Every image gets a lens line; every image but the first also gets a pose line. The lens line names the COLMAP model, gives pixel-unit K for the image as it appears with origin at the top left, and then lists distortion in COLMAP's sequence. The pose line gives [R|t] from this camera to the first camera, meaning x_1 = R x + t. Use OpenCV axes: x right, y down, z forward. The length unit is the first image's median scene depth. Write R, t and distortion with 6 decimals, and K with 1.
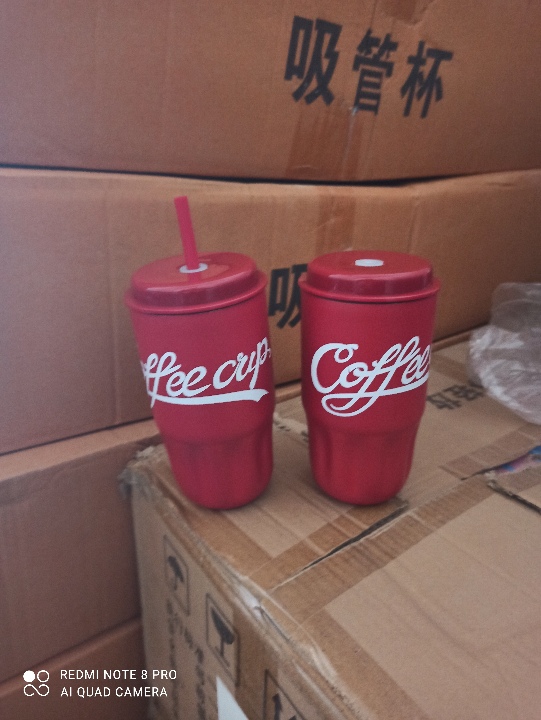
lens RADIAL K [[544.0, 0, 270.5], [0, 544.0, 360.0], [0, 0, 1]] dist [0.010523, -0.004187]
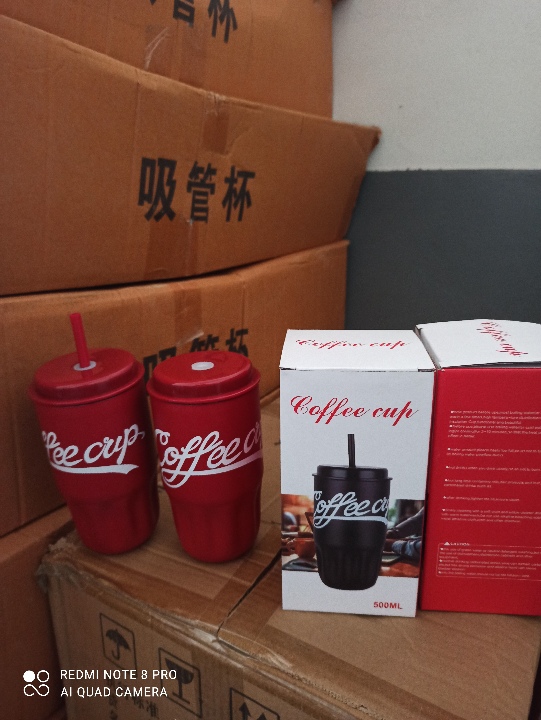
lens RADIAL K [[544.0, 0, 270.5], [0, 544.0, 360.0], [0, 0, 1]] dist [0.010523, -0.004187]
pose [[0.920568, -0.133970, 0.366887, -0.184232], [0.163304, 0.985310, -0.049962, -0.063965], [-0.354804, 0.105908, 0.928923, -0.181749]]
